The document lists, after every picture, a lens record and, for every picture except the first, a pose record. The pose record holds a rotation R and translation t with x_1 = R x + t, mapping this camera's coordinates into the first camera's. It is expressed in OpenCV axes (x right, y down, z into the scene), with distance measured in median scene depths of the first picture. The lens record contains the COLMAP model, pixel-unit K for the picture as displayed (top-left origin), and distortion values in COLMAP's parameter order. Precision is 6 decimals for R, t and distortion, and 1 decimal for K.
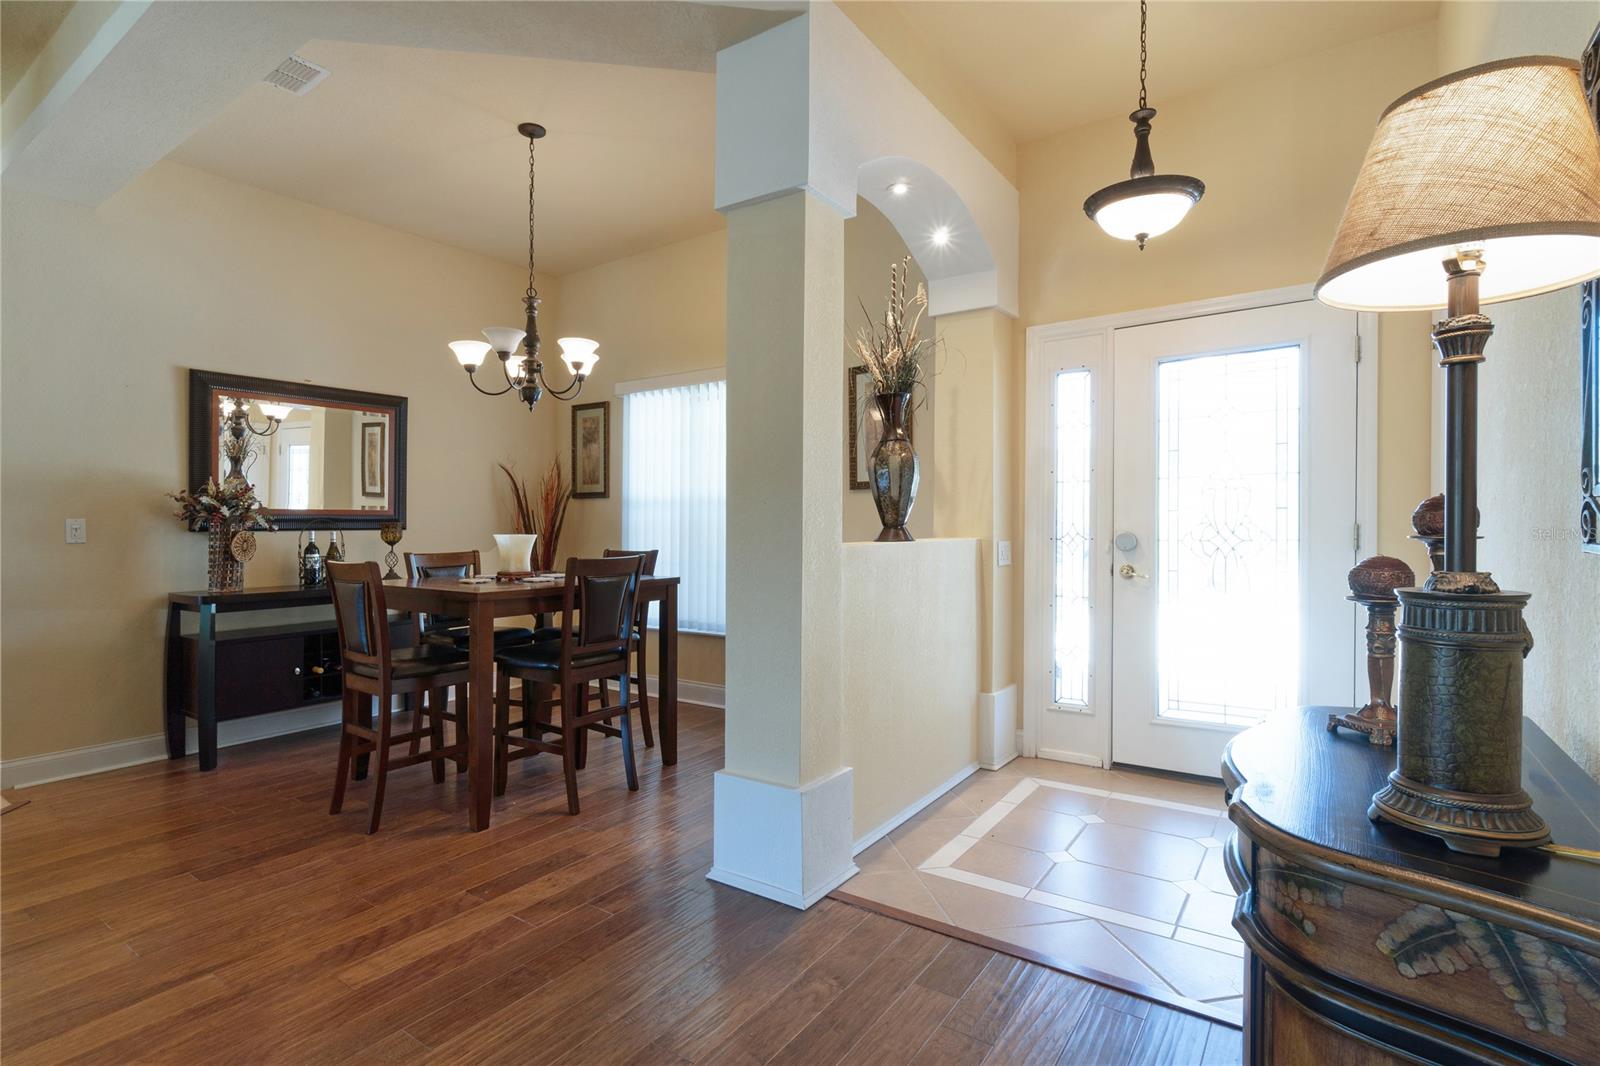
lens RADIAL K [[771.7, 0, 800.0], [0, 771.7, 533.0], [0, 0, 1]] dist [0.000678, 0.000903]
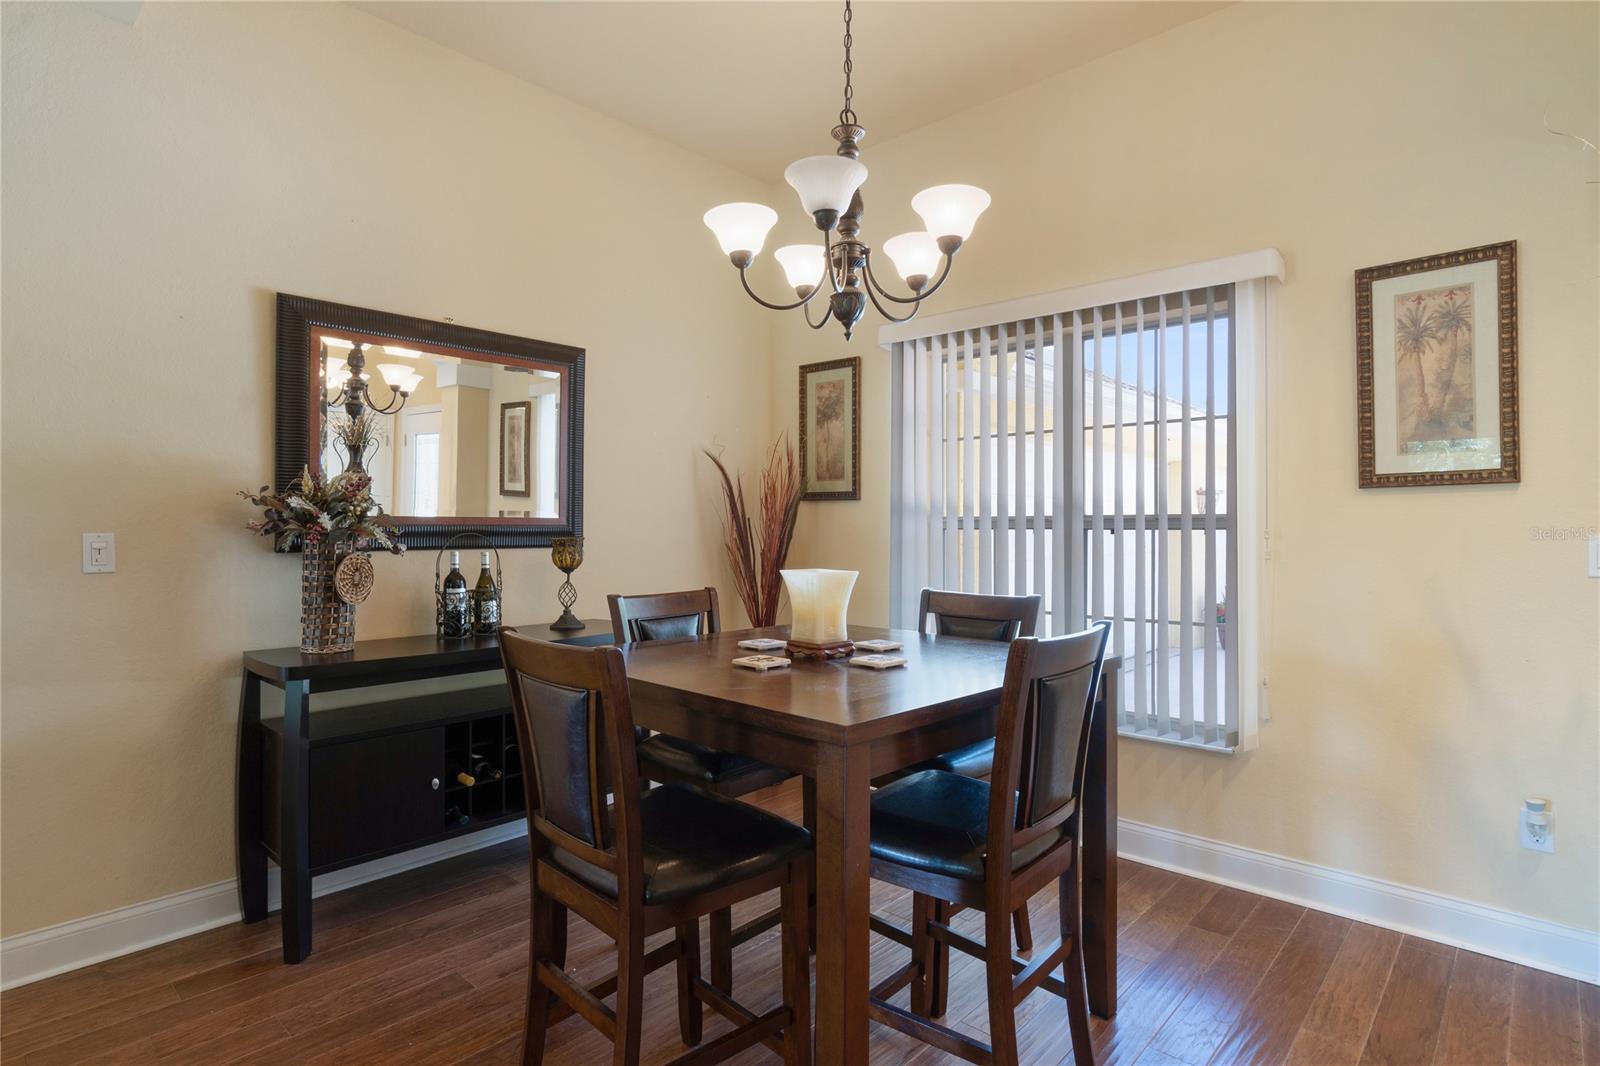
lens RADIAL K [[803.4, 0, 804.0], [0, 803.4, 545.9], [0, 0, 1]] dist [-0.000390, -0.001137]
pose [[0.991545, 0.012611, -0.129150, -0.275877], [-0.010723, 0.999825, 0.015308, -0.021283], [0.129321, -0.013794, 0.991507, 0.401374]]
